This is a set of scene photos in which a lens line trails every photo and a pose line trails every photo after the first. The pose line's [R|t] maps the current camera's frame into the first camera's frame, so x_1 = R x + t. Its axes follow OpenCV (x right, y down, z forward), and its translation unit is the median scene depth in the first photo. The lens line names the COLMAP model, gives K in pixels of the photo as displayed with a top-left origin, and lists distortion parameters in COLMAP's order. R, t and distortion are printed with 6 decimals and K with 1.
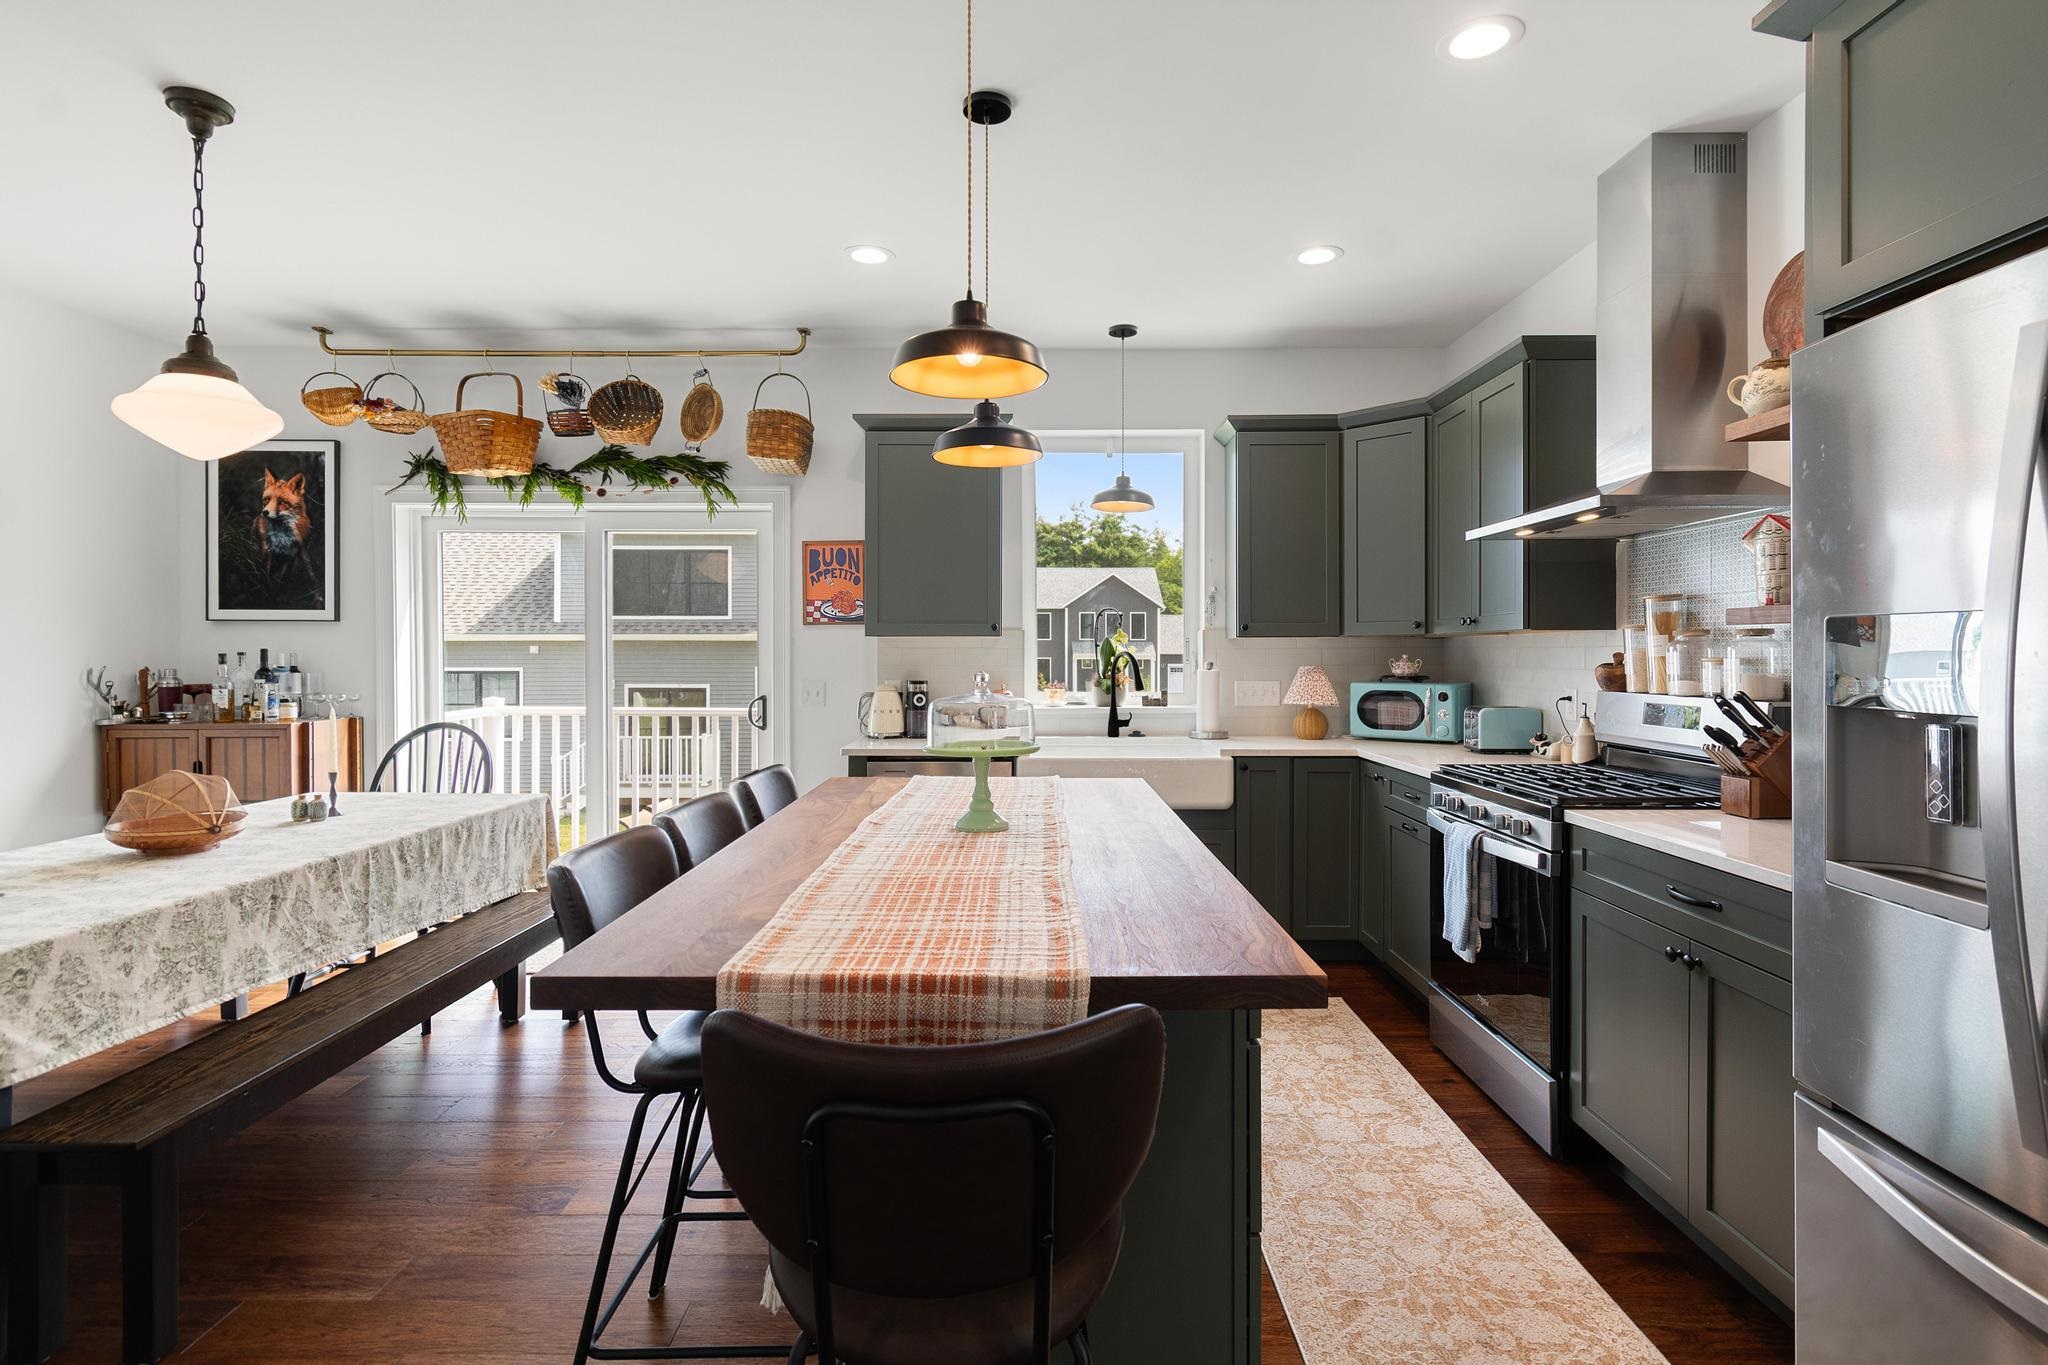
lens RADIAL K [[984.1, 0, 1020.3], [0, 984.1, 660.4], [0, 0, 1]] dist [-0.002037, -0.000426]
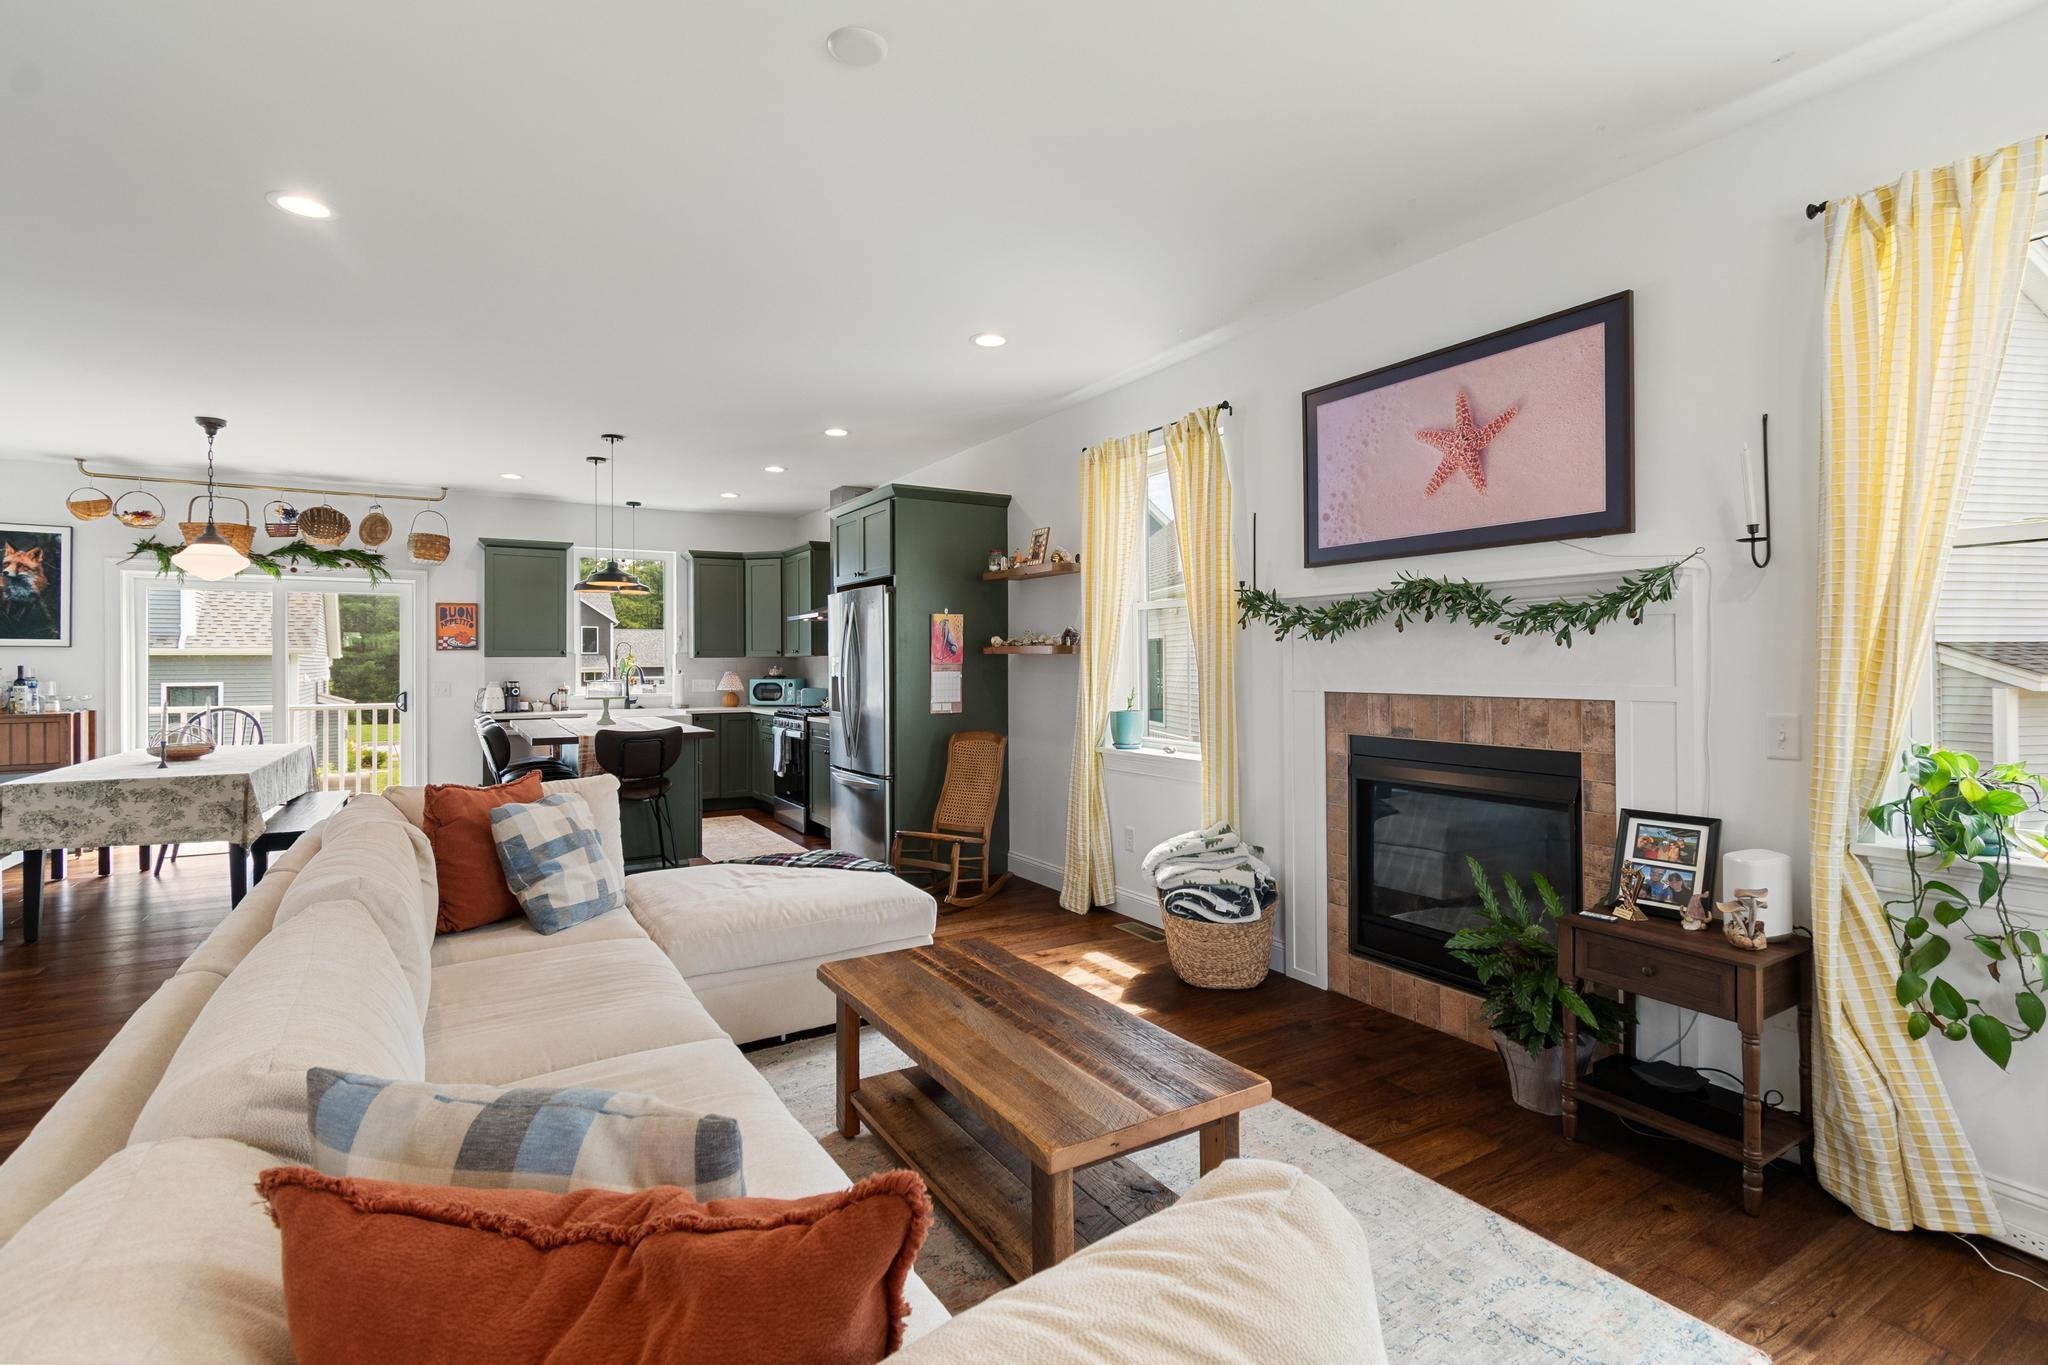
lens RADIAL K [[937.9, 0, 1029.4], [0, 937.9, 653.9], [0, 0, 1]] dist [0.002882, -0.000598]
pose [[0.845302, 0.001895, 0.534286, -0.228313], [0.008826, 0.999808, -0.017510, 0.008723], [-0.534216, 0.019517, 0.845123, -1.006482]]
